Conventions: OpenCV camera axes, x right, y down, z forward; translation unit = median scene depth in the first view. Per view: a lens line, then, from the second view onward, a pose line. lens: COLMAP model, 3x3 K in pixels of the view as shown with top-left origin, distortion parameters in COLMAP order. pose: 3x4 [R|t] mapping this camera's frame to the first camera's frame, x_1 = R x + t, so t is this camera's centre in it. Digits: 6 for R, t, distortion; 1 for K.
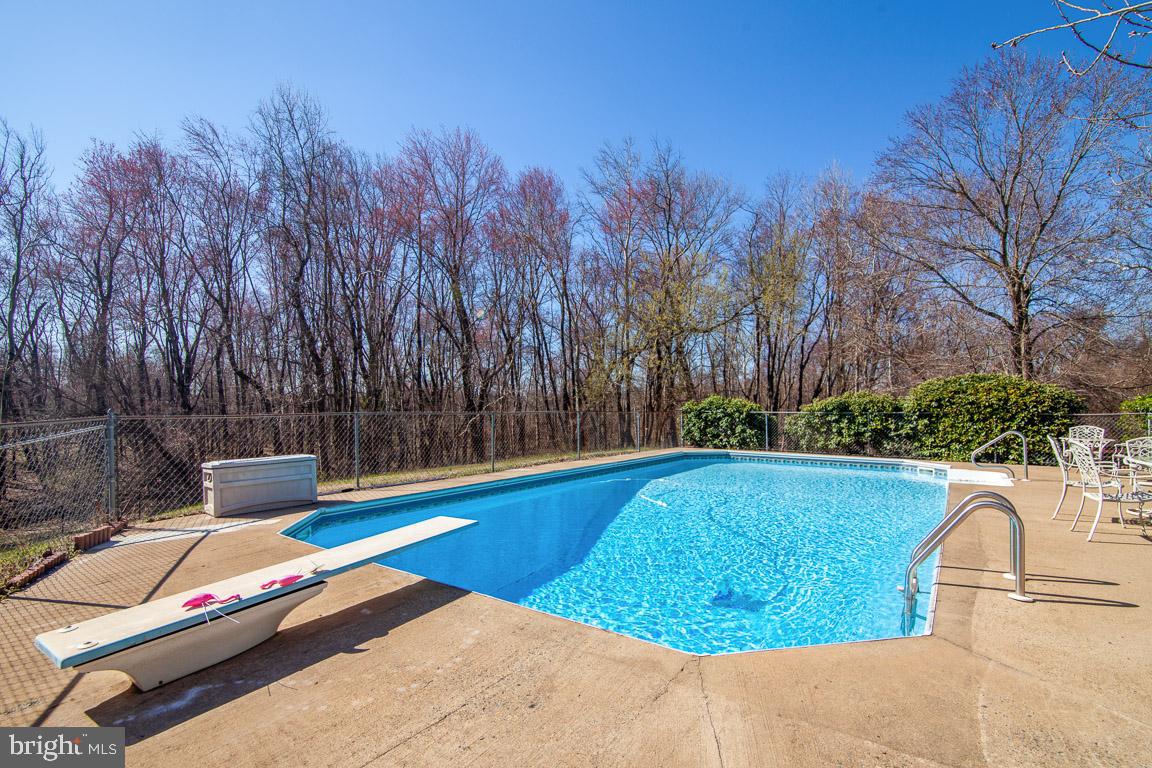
lens RADIAL K [[543.2, 0, 578.9], [0, 543.2, 418.5], [0, 0, 1]] dist [-0.004980, -0.000912]
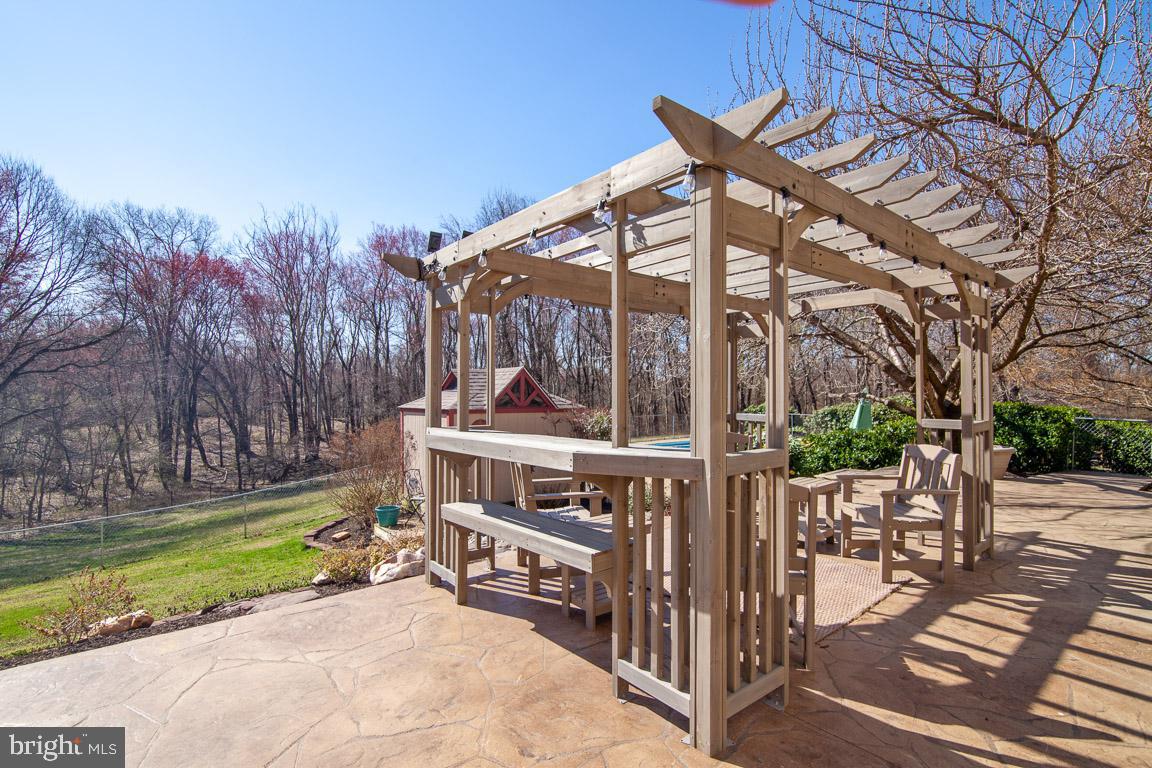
lens RADIAL K [[536.0, 0, 577.7], [0, 536.0, 403.8], [0, 0, 1]] dist [0.000722, 0.000059]
pose [[0.966063, 0.009855, -0.258118, 0.121833], [-0.007834, 0.999930, 0.008855, -0.049717], [0.258188, -0.006532, 0.966073, -0.733440]]
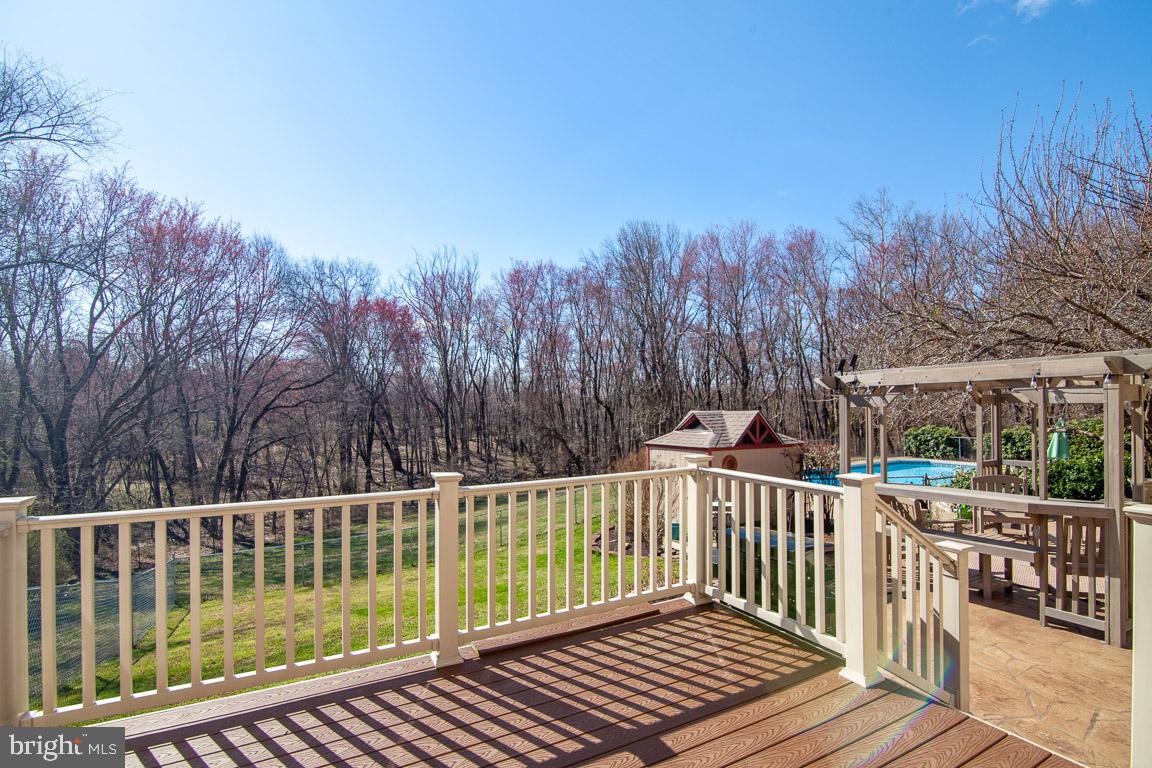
lens RADIAL K [[543.2, 0, 578.9], [0, 543.2, 418.5], [0, 0, 1]] dist [-0.004980, -0.000912]
pose [[0.902811, -0.001945, -0.430032, 0.003839], [0.005201, 0.999966, 0.006396, -0.081213], [0.430005, -0.008011, 0.902791, -0.943784]]
